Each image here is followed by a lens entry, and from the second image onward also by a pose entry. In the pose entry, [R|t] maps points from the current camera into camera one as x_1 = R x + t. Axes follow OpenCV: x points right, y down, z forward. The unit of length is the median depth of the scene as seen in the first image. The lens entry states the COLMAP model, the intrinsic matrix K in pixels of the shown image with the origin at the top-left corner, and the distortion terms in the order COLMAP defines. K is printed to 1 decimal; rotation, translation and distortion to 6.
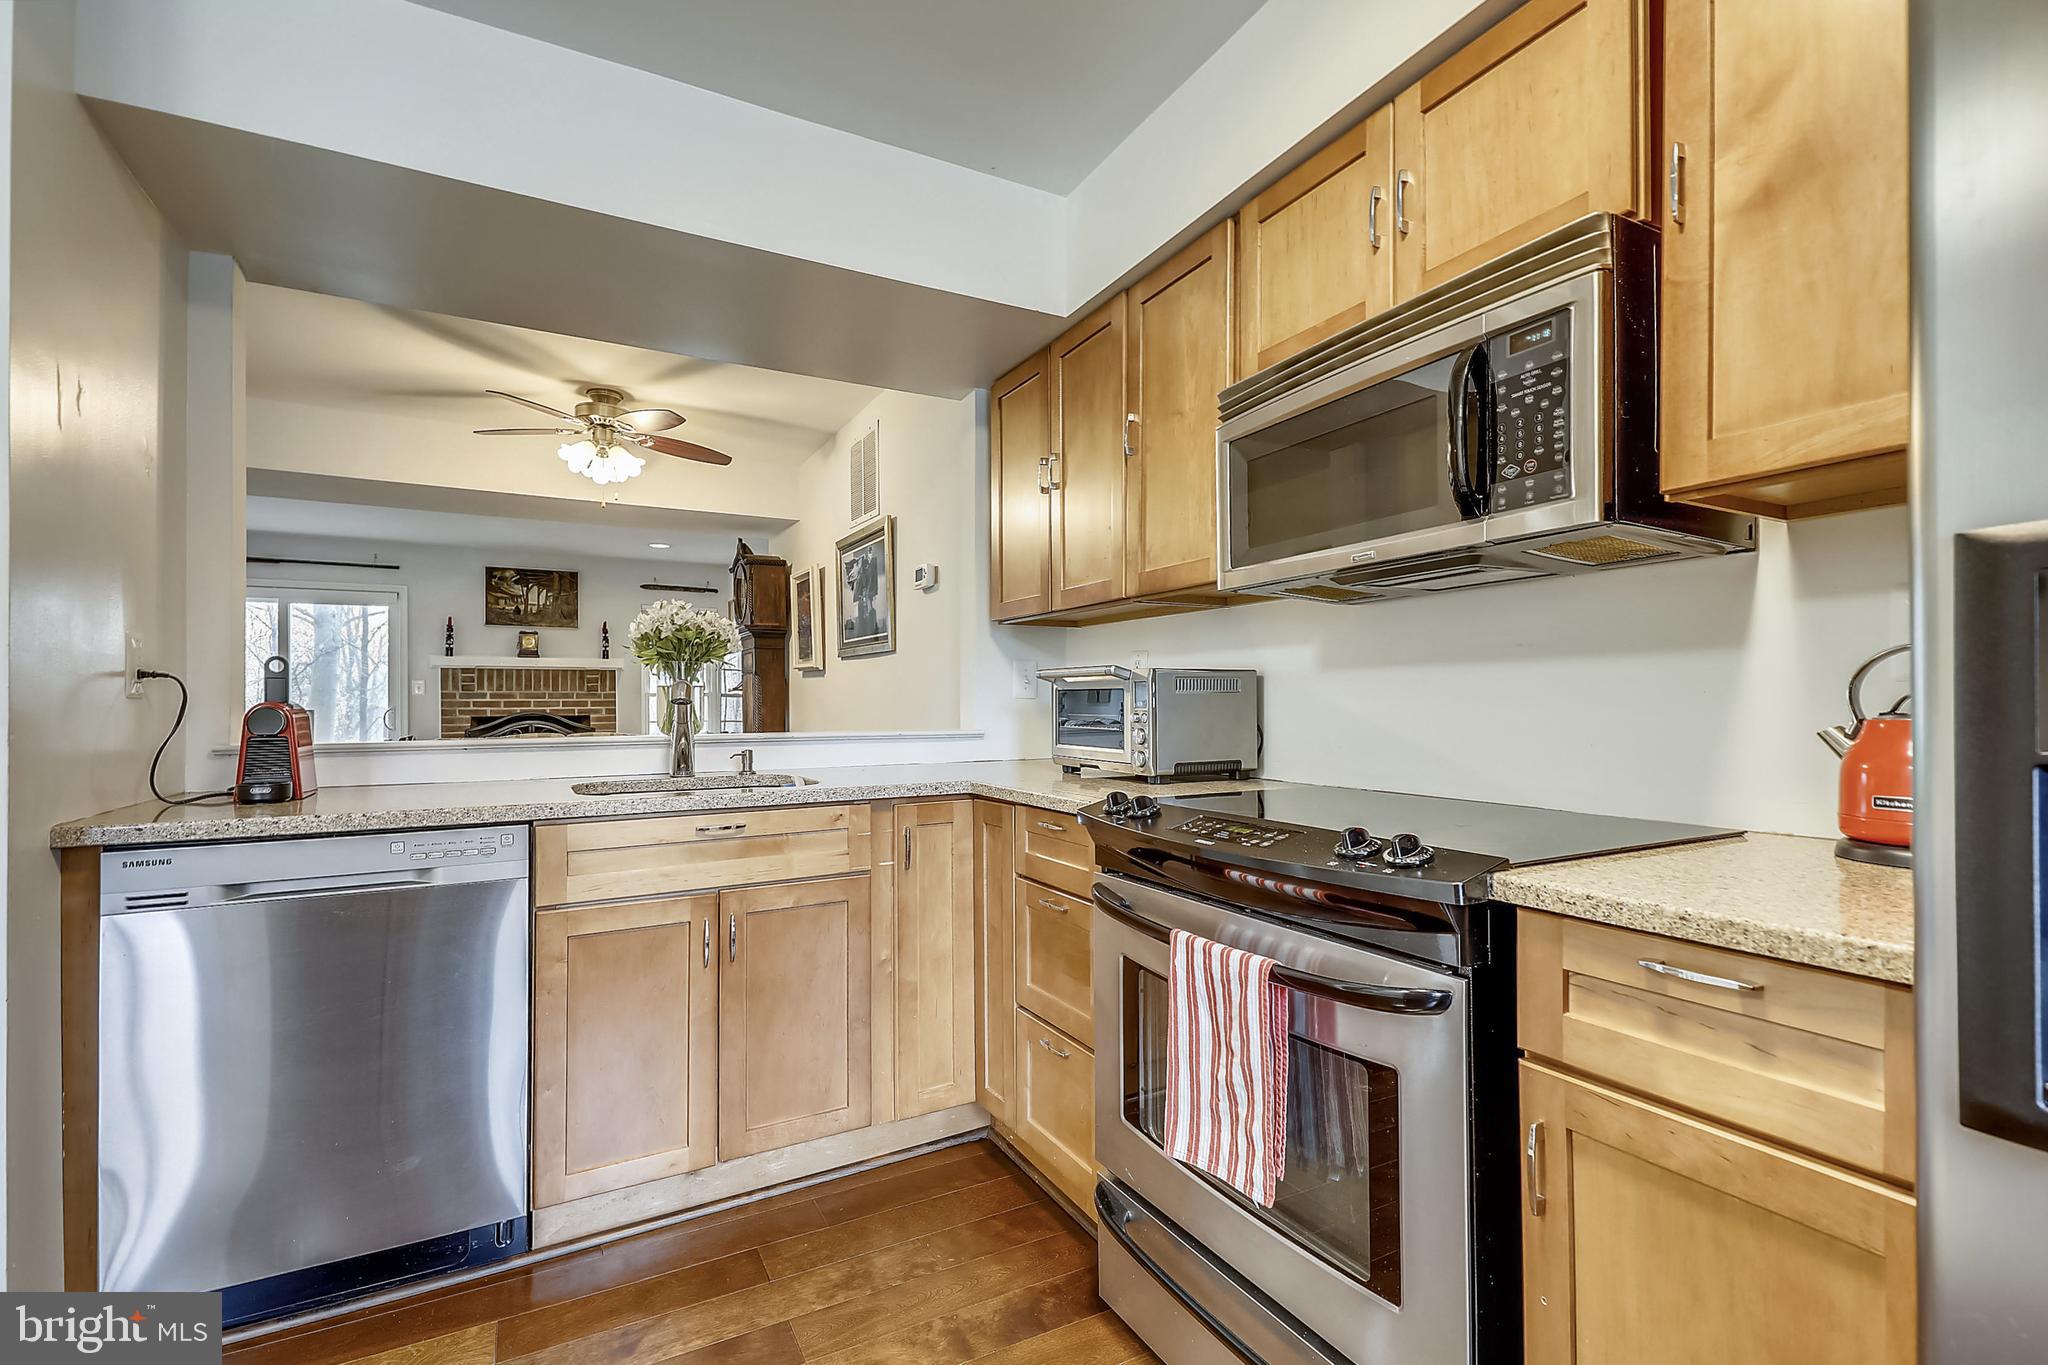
lens RADIAL K [[934.5, 0, 1016.9], [0, 934.5, 702.5], [0, 0, 1]] dist [0.014959, -0.004167]
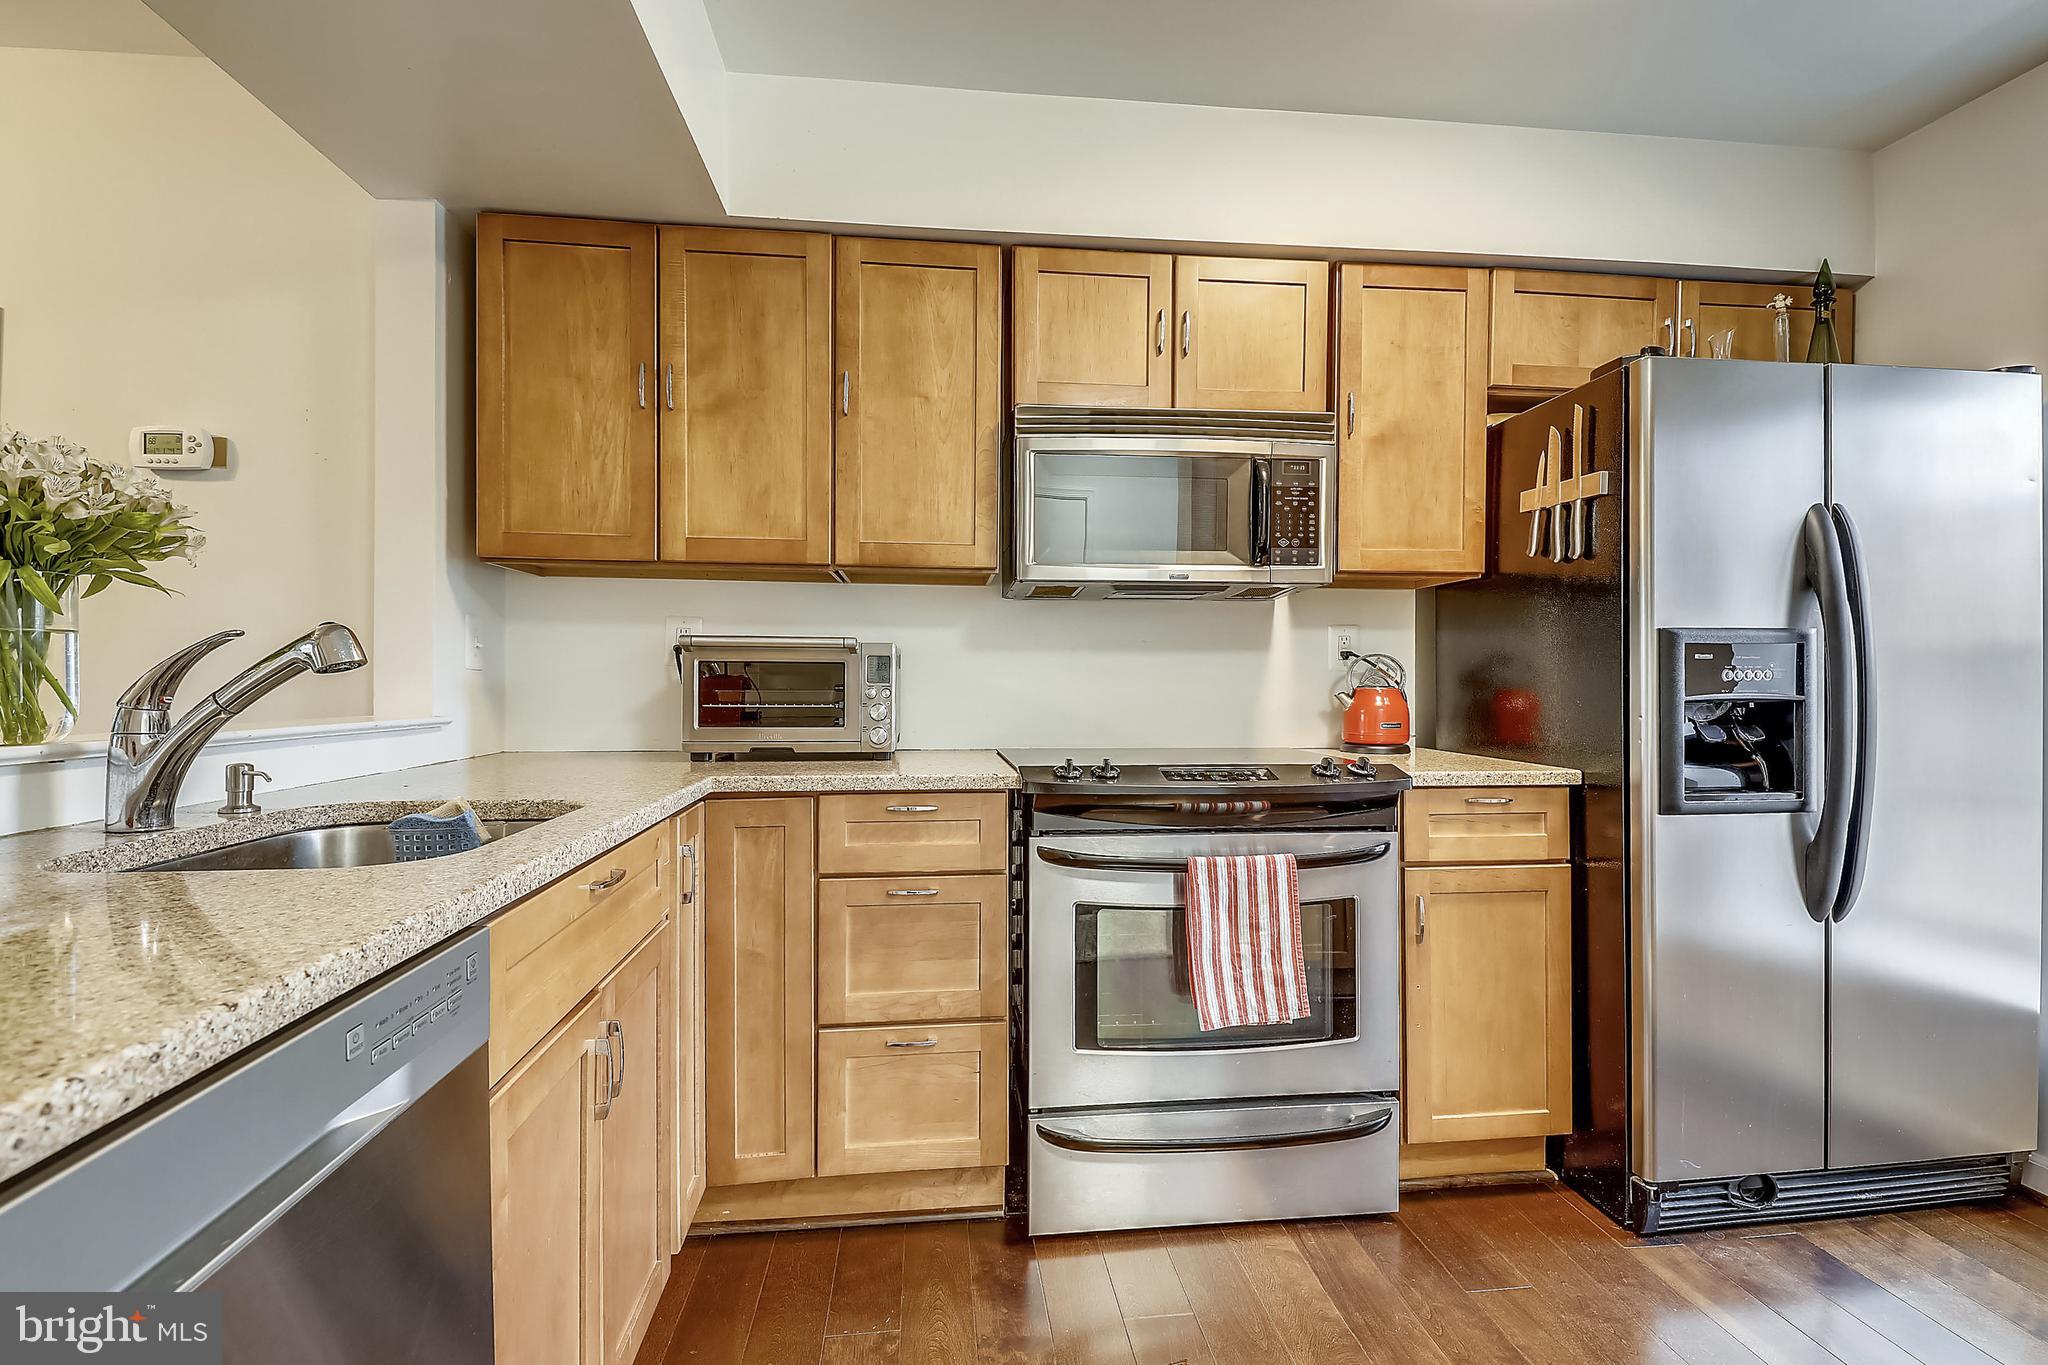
lens RADIAL K [[981.7, 0, 1037.6], [0, 981.7, 676.1], [0, 0, 1]] dist [-0.018853, -0.001153]
pose [[0.333612, 0.011095, 0.942645, -1.290194], [-0.006443, 0.999934, -0.009489, 0.012087], [-0.942688, -0.002907, 0.333662, 0.845648]]
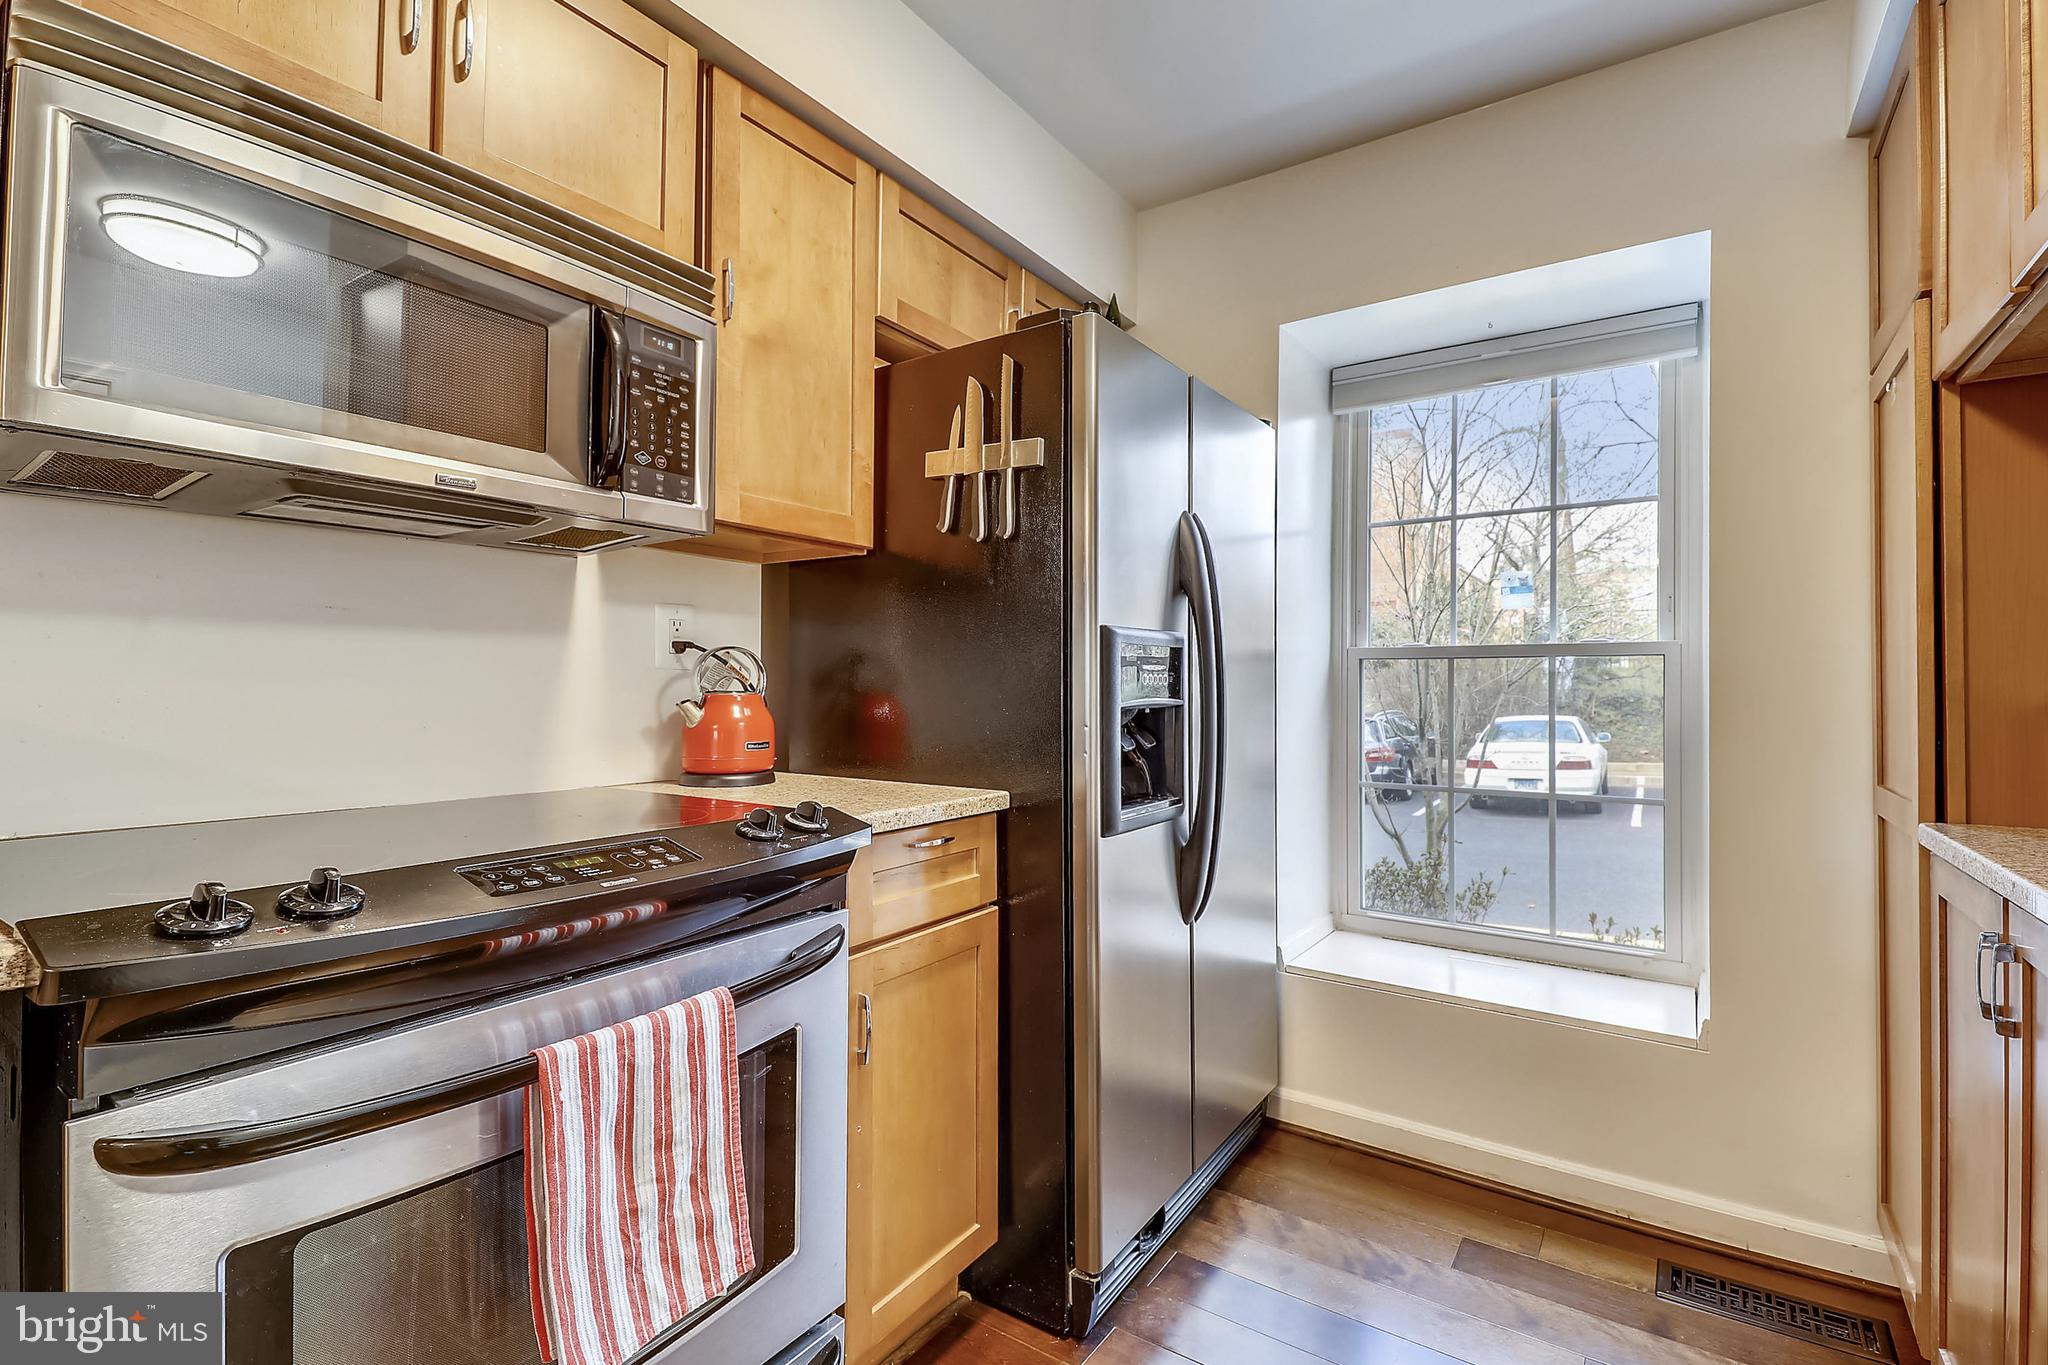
lens RADIAL K [[934.5, 0, 1034.4], [0, 934.5, 670.6], [0, 0, 1]] dist [0.014959, -0.004167]
pose [[-0.495966, 0.018623, 0.868142, -0.587131], [-0.004851, 0.999695, -0.024216, 0.010326], [-0.868329, -0.016221, -0.495724, 1.154617]]
